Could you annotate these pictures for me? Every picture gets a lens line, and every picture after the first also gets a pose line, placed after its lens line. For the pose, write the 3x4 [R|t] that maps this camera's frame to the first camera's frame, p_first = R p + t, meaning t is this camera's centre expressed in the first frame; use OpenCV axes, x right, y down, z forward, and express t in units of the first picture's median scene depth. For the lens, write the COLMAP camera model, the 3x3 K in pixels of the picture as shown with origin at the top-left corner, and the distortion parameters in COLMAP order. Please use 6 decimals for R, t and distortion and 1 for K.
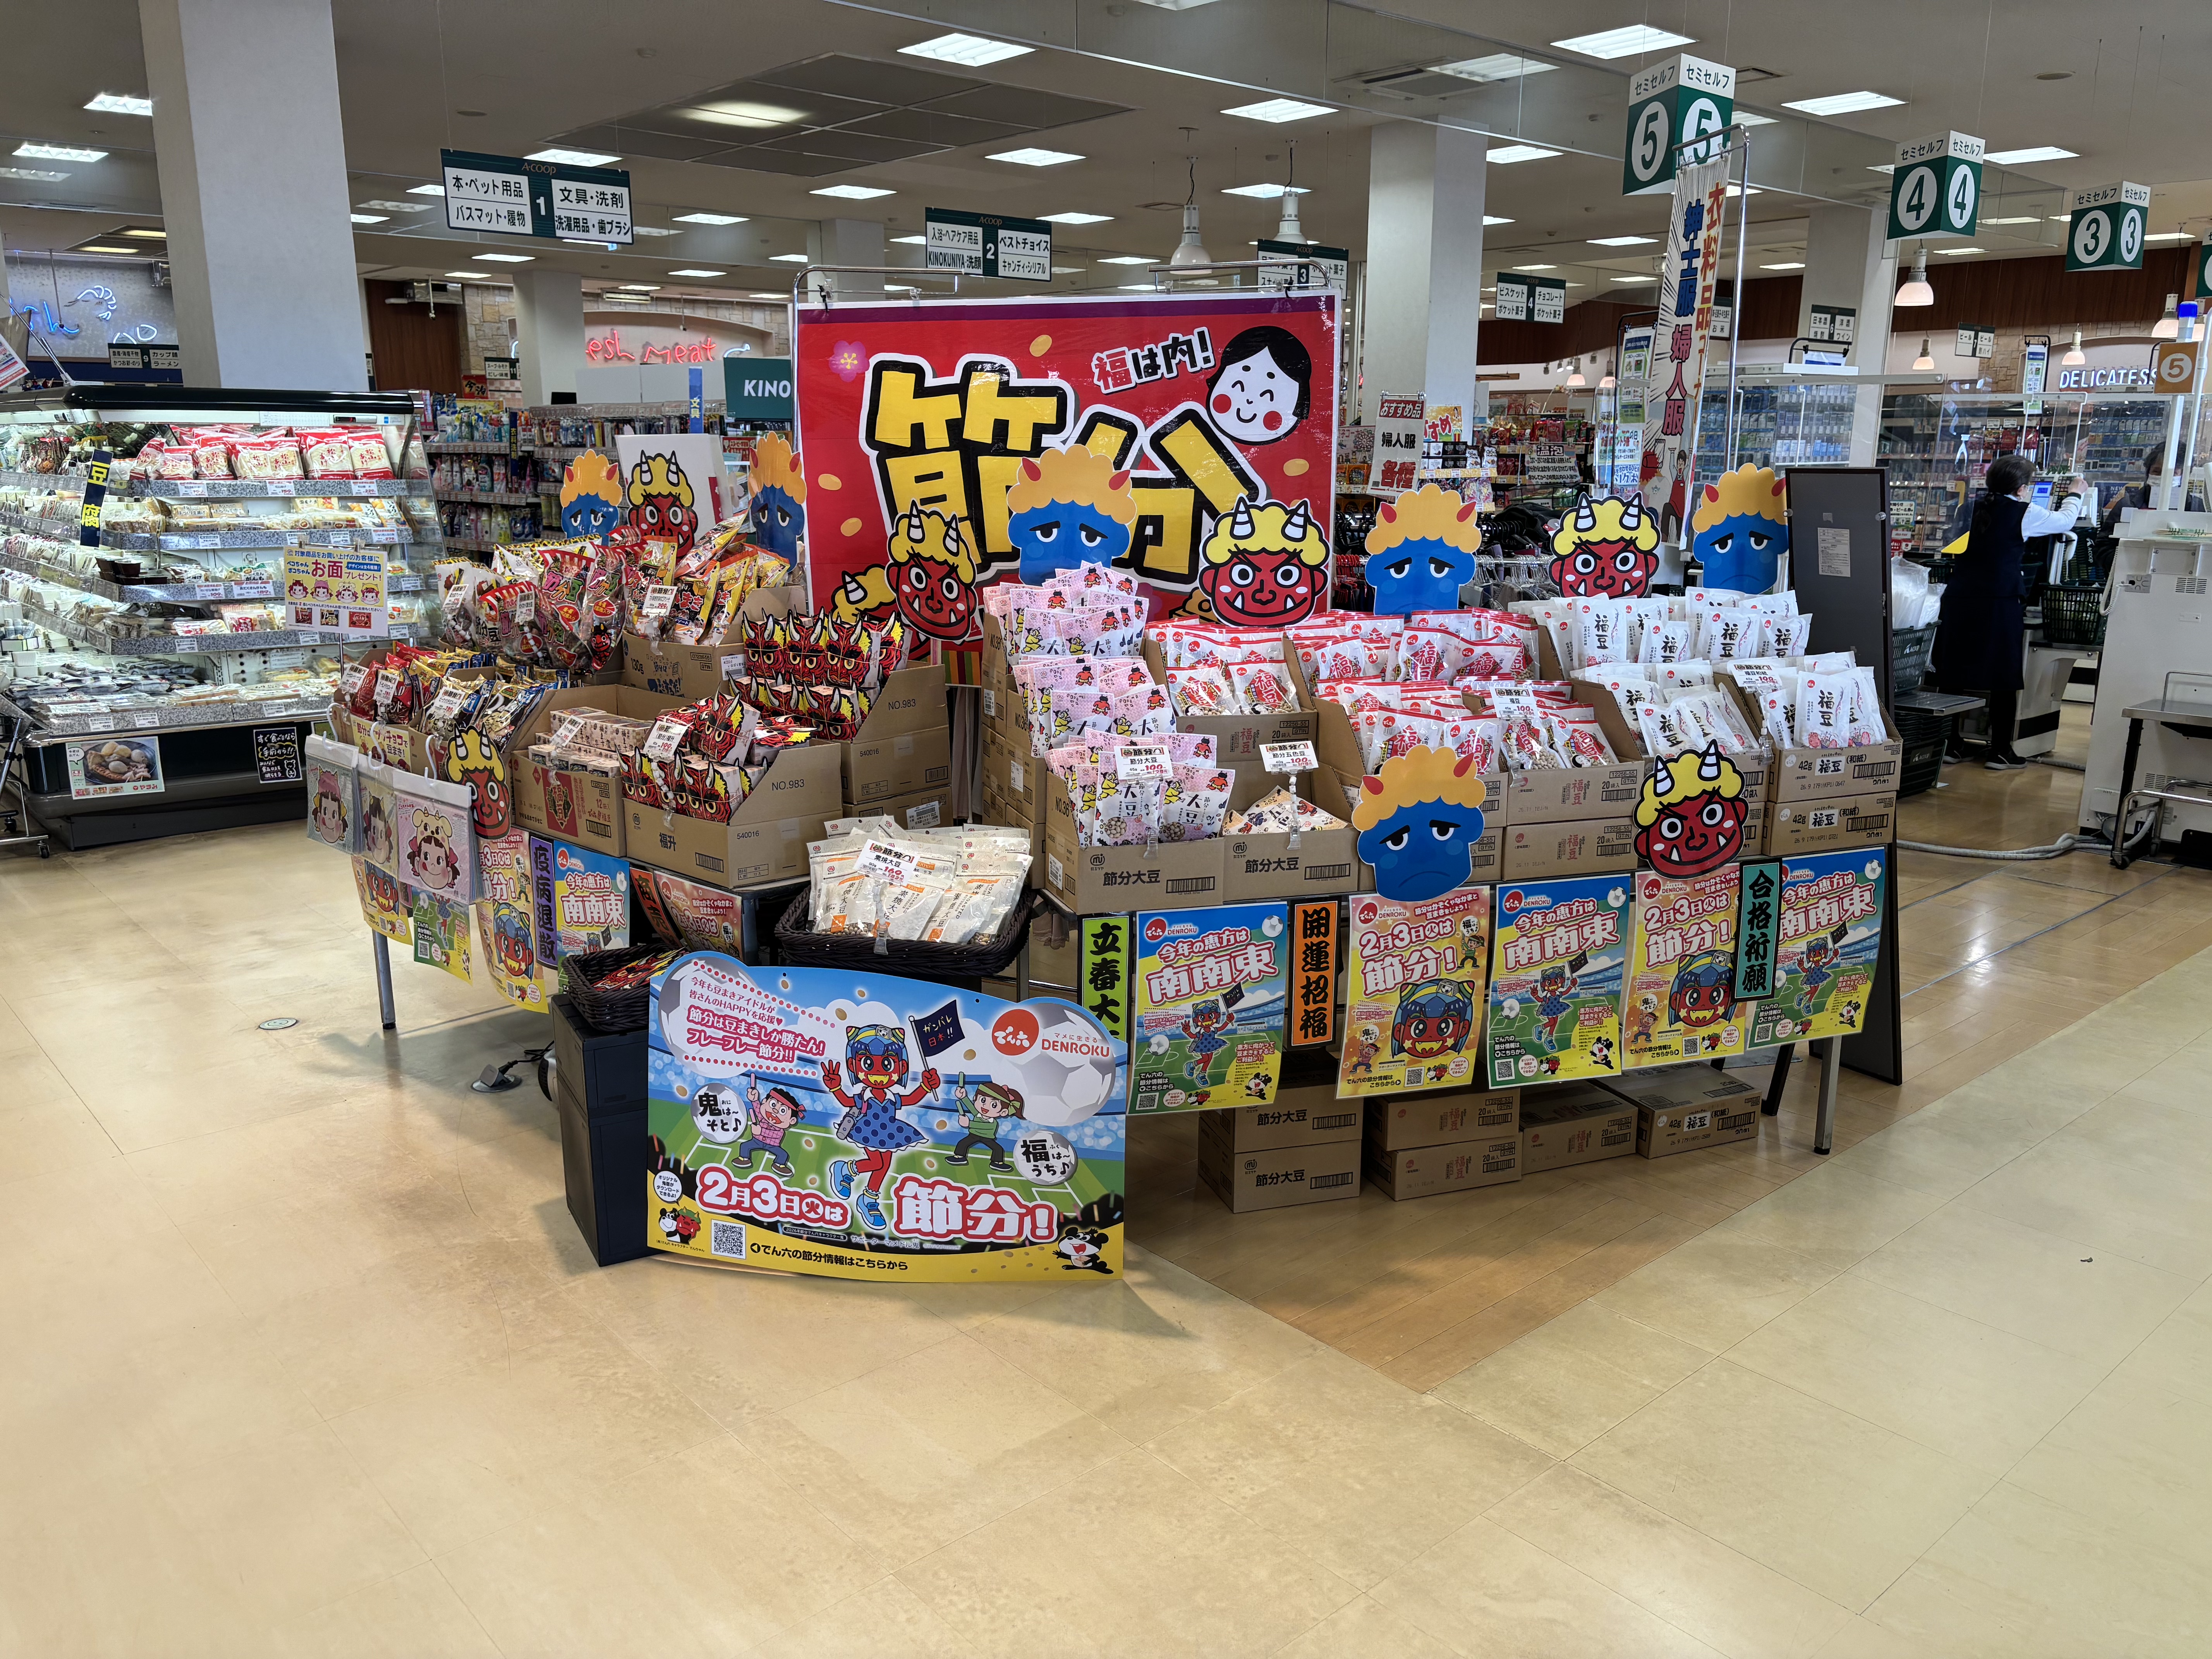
lens RADIAL K [[1691.1, 0, 1188.0], [0, 1691.1, 856.8], [0, 0, 1]] dist [0.105464, -0.185474]
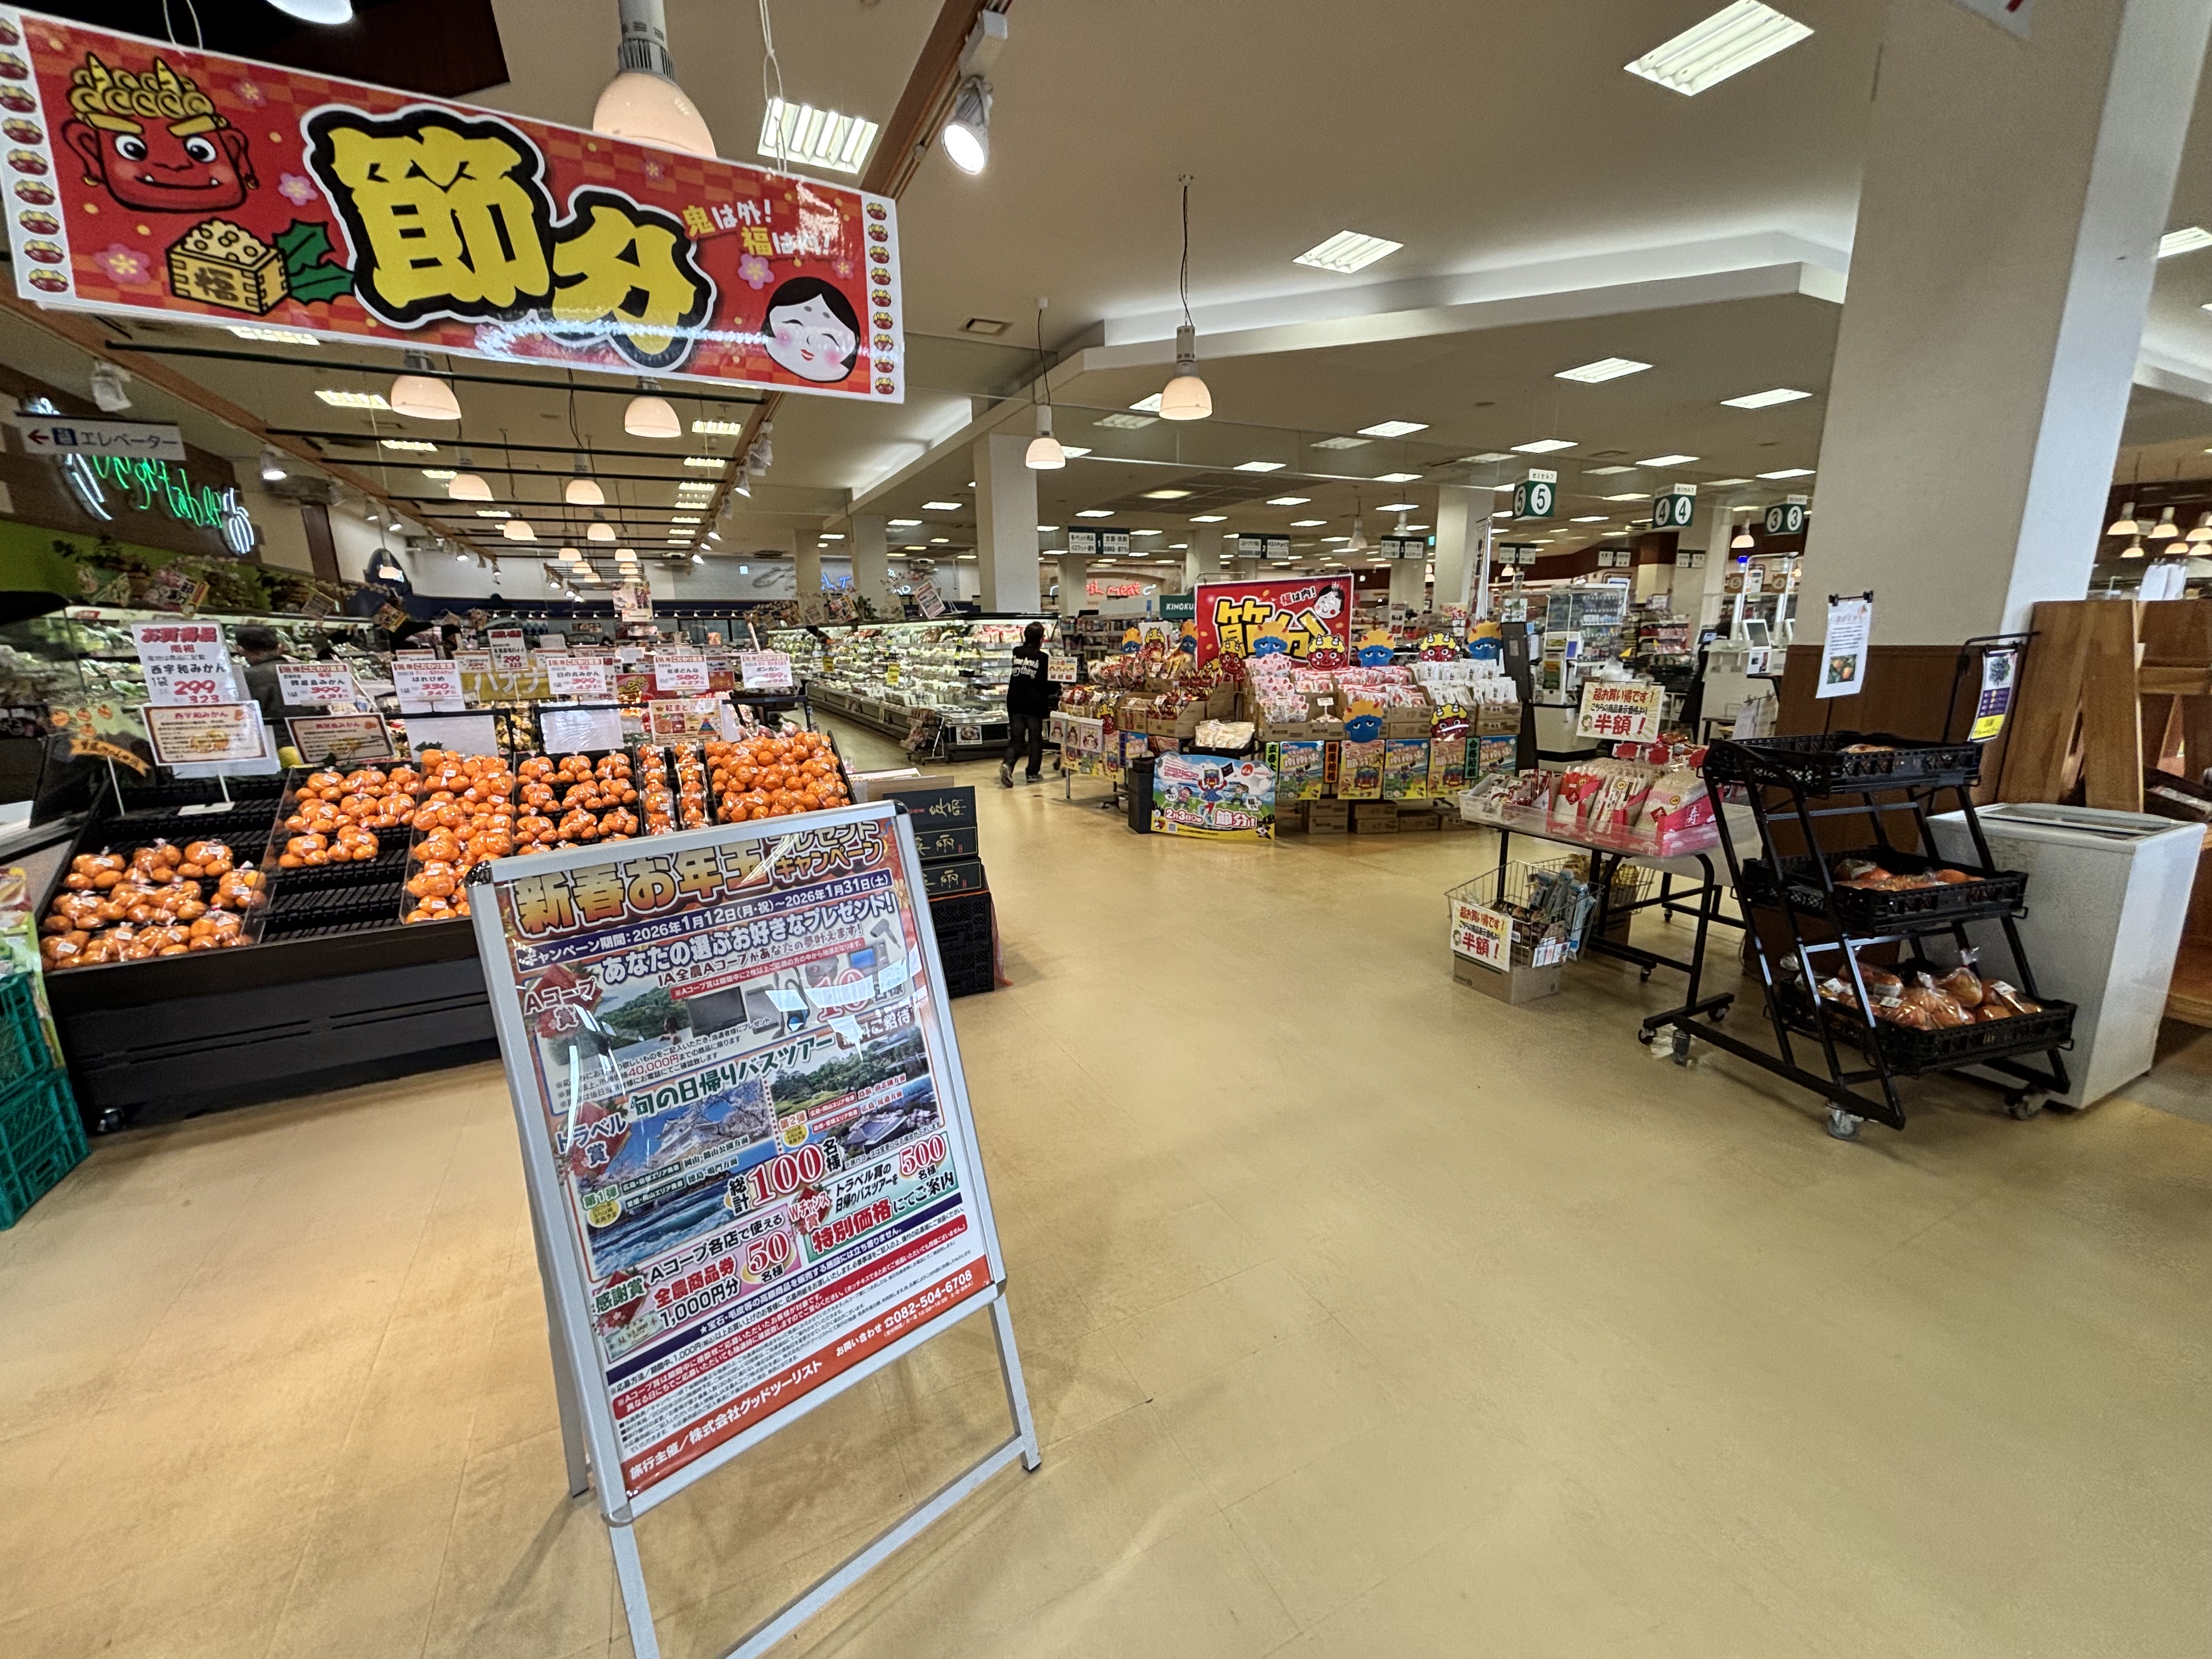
lens RADIAL K [[900.4, 0, 1096.7], [0, 900.4, 820.9], [0, 0, 1]] dist [-0.001119, 0.000467]
pose [[0.955053, 0.036354, -0.294198, 0.153346], [-0.044675, 0.998768, -0.021608, 0.238598], [0.293050, 0.033780, 0.955500, -0.912622]]
